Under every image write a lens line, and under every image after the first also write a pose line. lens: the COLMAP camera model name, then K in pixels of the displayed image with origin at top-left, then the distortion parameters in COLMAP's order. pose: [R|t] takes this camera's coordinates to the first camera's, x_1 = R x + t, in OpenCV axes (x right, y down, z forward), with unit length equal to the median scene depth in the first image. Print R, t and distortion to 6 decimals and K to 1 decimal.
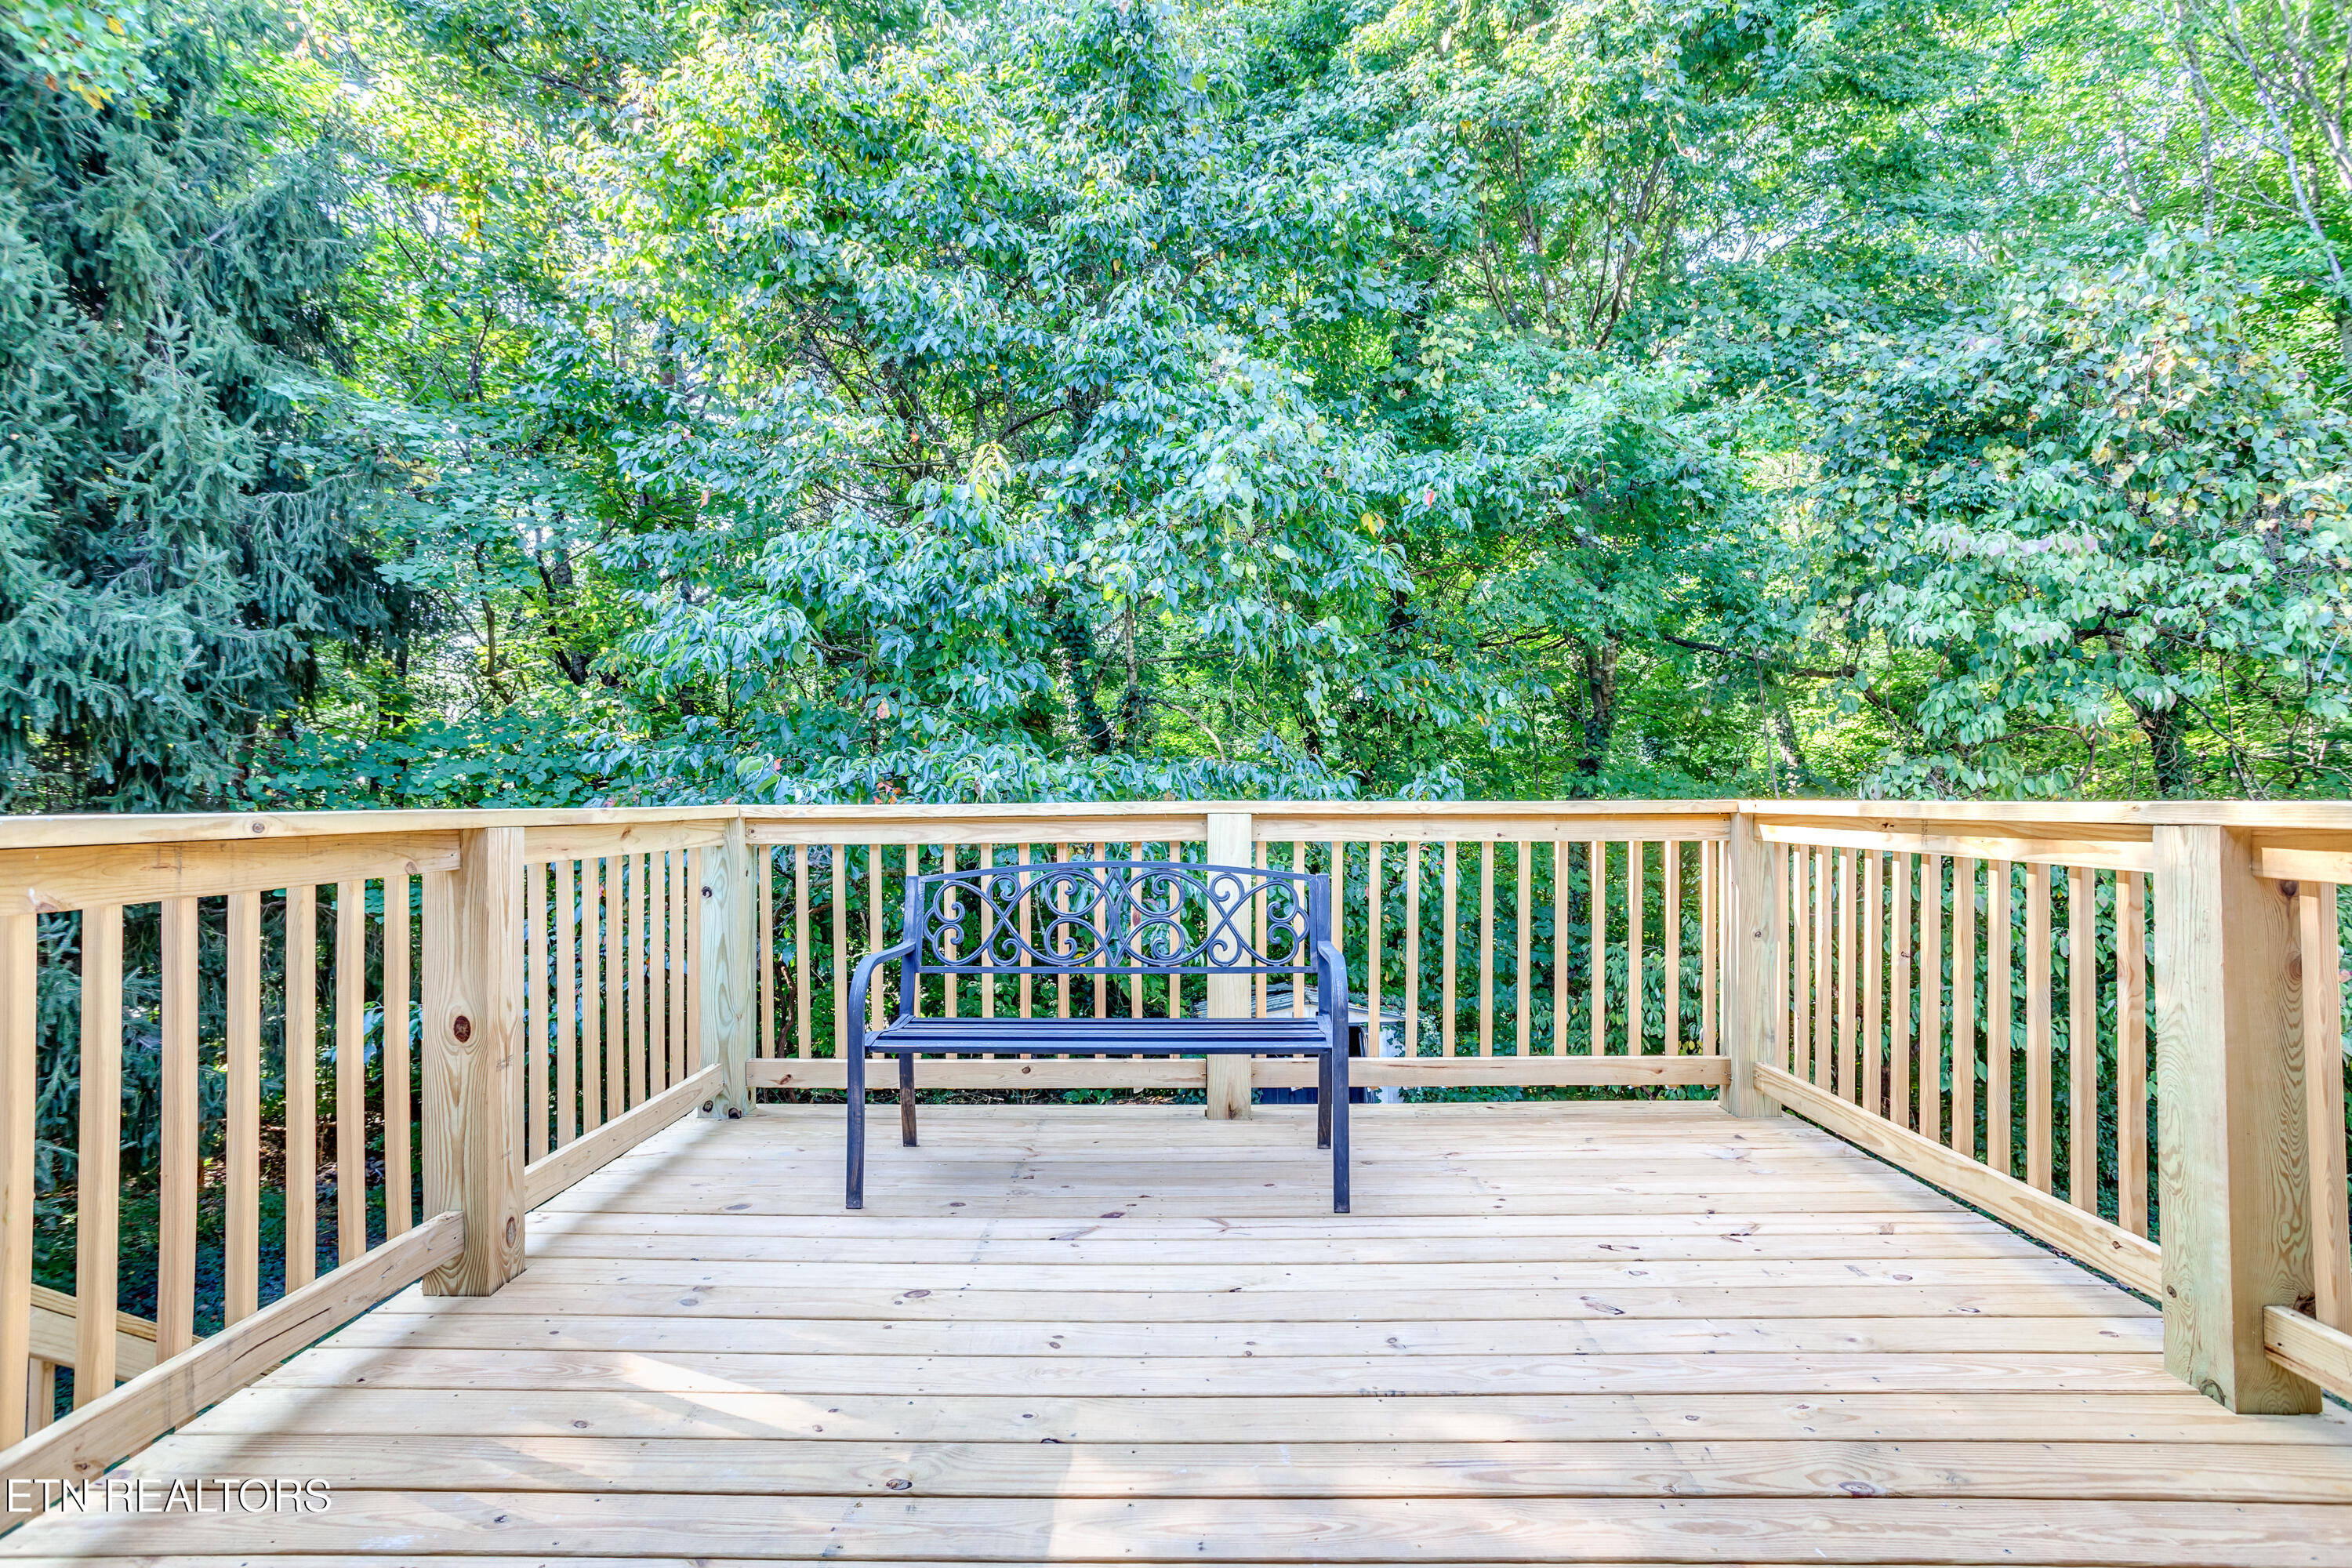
lens RADIAL K [[1164.9, 0, 1173.1], [0, 1164.9, 789.4], [0, 0, 1]] dist [-0.054647, 0.035638]
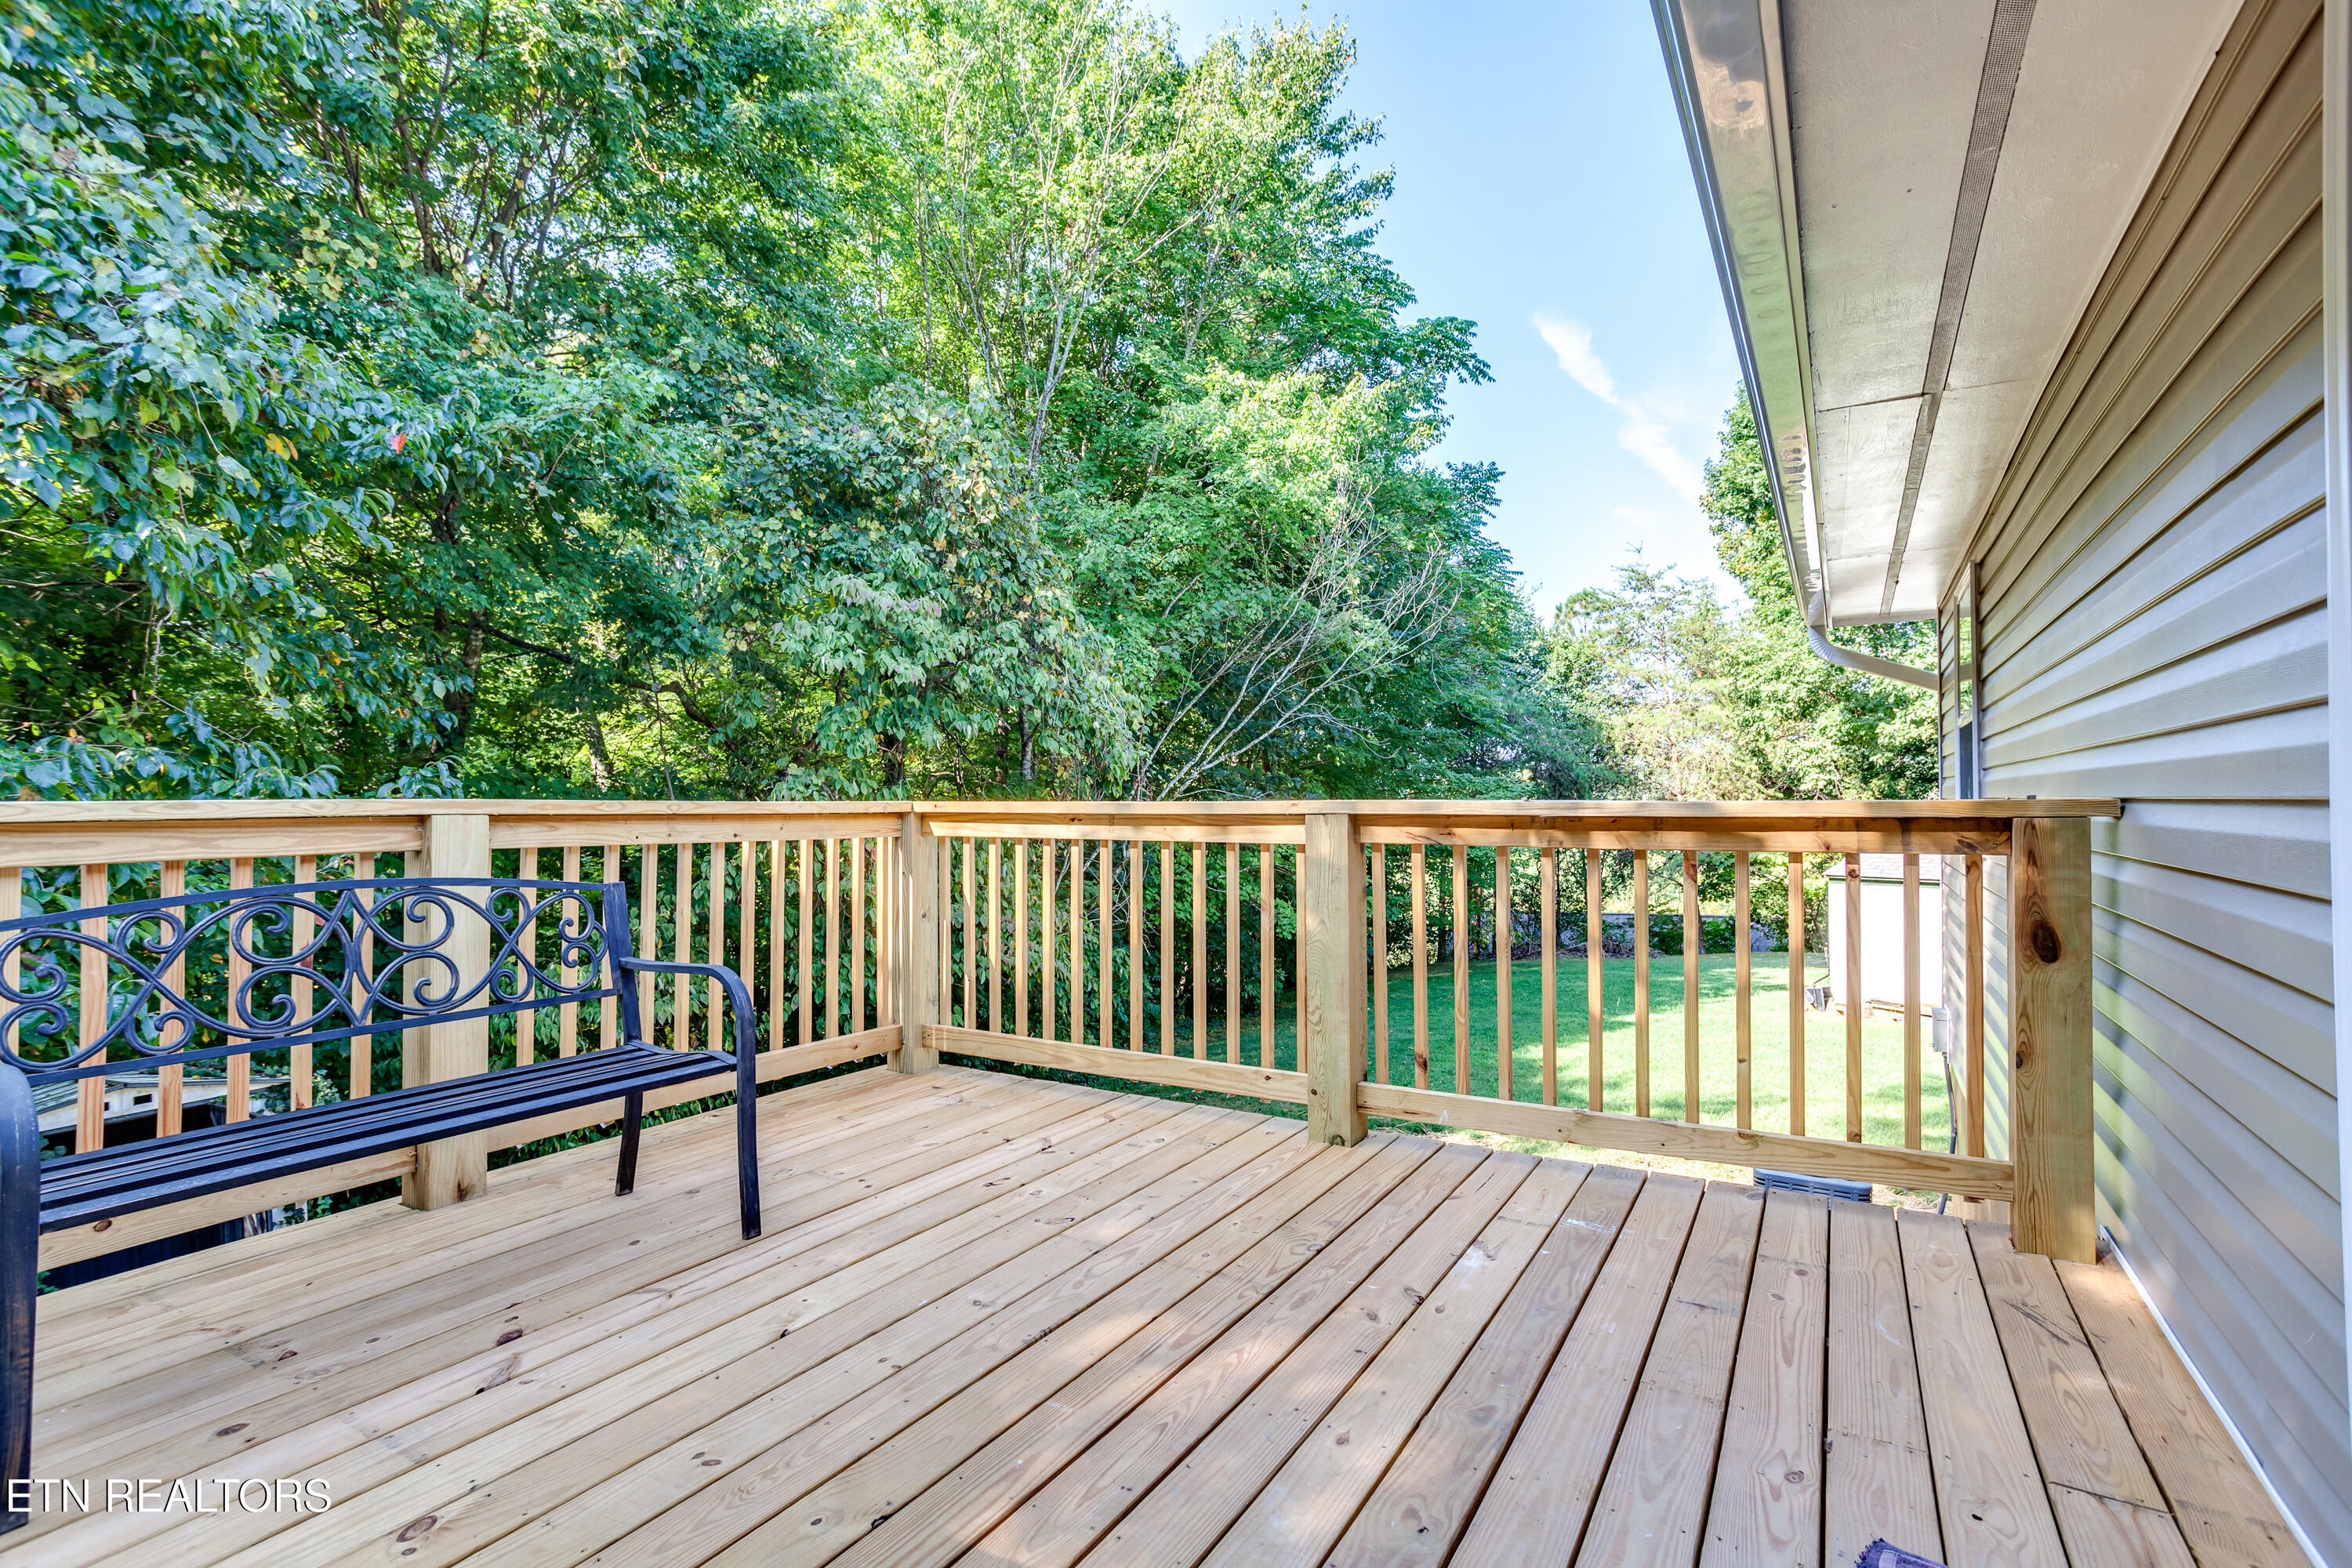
lens RADIAL K [[1164.9, 0, 1173.1], [0, 1164.9, 789.4], [0, 0, 1]] dist [-0.054647, 0.035638]
pose [[0.483217, 0.013659, 0.875394, -0.246465], [-0.006645, 0.999907, -0.011934, 0.005780], [-0.875475, -0.000051, 0.483263, 0.122353]]
